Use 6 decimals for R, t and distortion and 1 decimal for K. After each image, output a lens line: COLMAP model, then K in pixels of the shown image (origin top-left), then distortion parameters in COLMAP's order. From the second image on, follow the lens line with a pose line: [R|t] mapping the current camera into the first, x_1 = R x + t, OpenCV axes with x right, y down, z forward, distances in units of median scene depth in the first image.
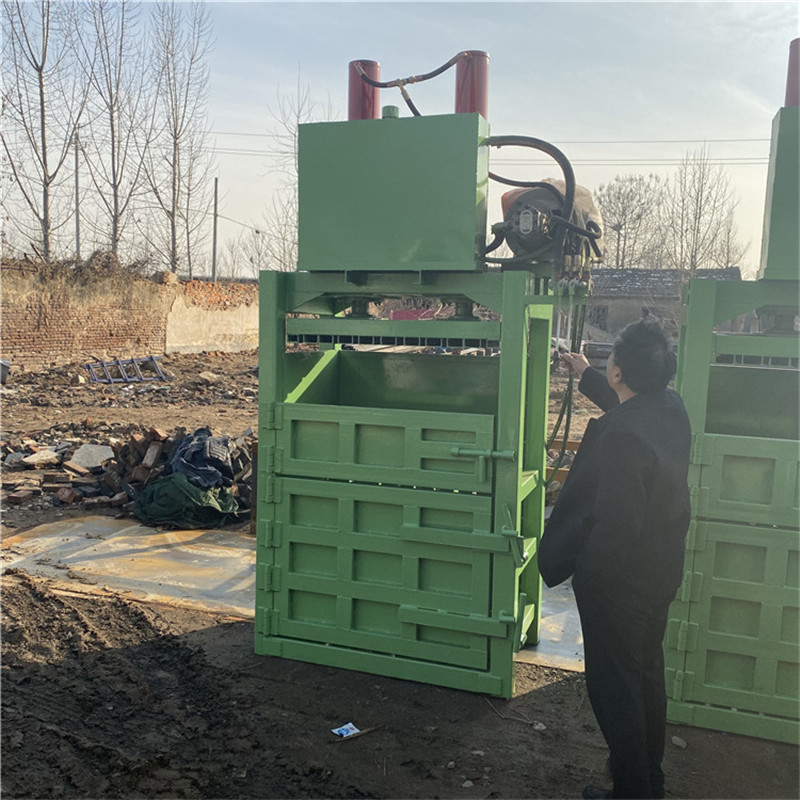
lens RADIAL K [[817.0, 0, 397.3], [0, 817.0, 398.5], [0, 0, 1]] dist [0.015843, 0.000000]
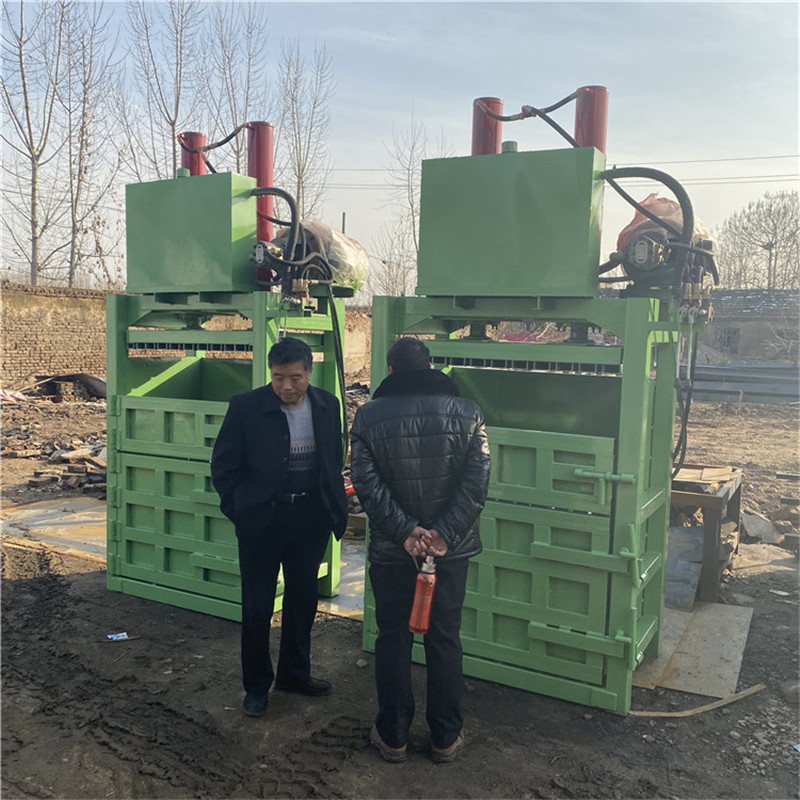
lens RADIAL K [[817.0, 0, 391.7], [0, 817.0, 405.2], [0, 0, 1]] dist [0.015843, 0.000000]
pose [[0.979535, 0.009387, -0.201055, 0.545155], [-0.014298, 0.999633, -0.022989, 0.044417], [0.200765, 0.025393, 0.979310, -0.195115]]
